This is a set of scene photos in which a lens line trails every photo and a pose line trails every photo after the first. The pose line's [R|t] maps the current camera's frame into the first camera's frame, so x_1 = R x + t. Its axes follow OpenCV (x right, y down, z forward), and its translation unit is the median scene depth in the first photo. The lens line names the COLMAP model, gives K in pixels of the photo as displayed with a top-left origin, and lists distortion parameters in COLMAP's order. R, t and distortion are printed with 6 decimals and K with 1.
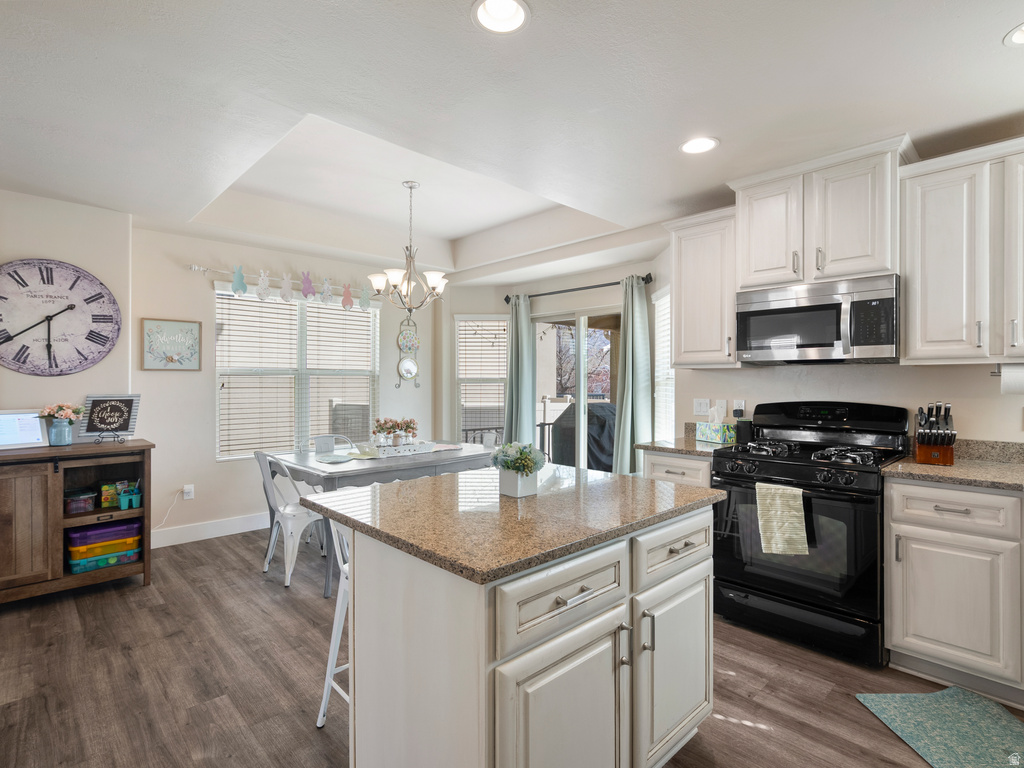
lens RADIAL K [[515.3, 0, 512.0], [0, 515.3, 384.0], [0, 0, 1]] dist [0.000775, 0.000839]
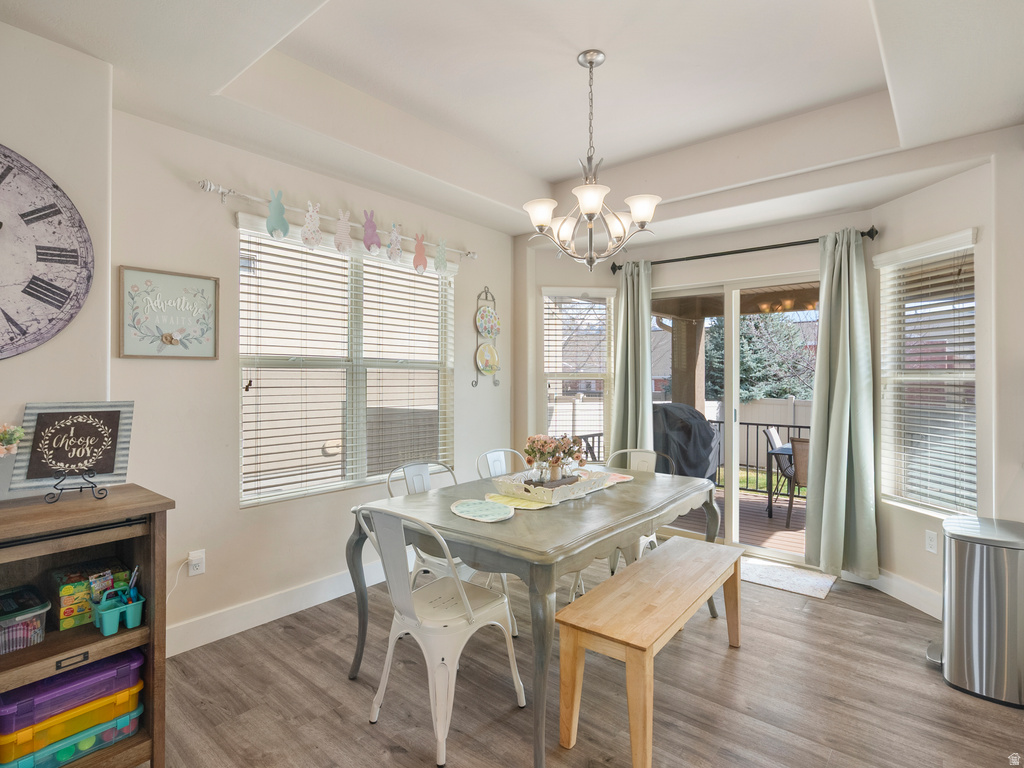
lens RADIAL K [[525.8, 0, 511.8], [0, 525.8, 378.2], [0, 0, 1]] dist [-0.000205, 0.000111]
pose [[0.994260, 0.001003, 0.106984, -0.395245], [-0.000647, 0.999994, -0.003360, -0.002093], [-0.106987, 0.003272, 0.994255, 0.425728]]
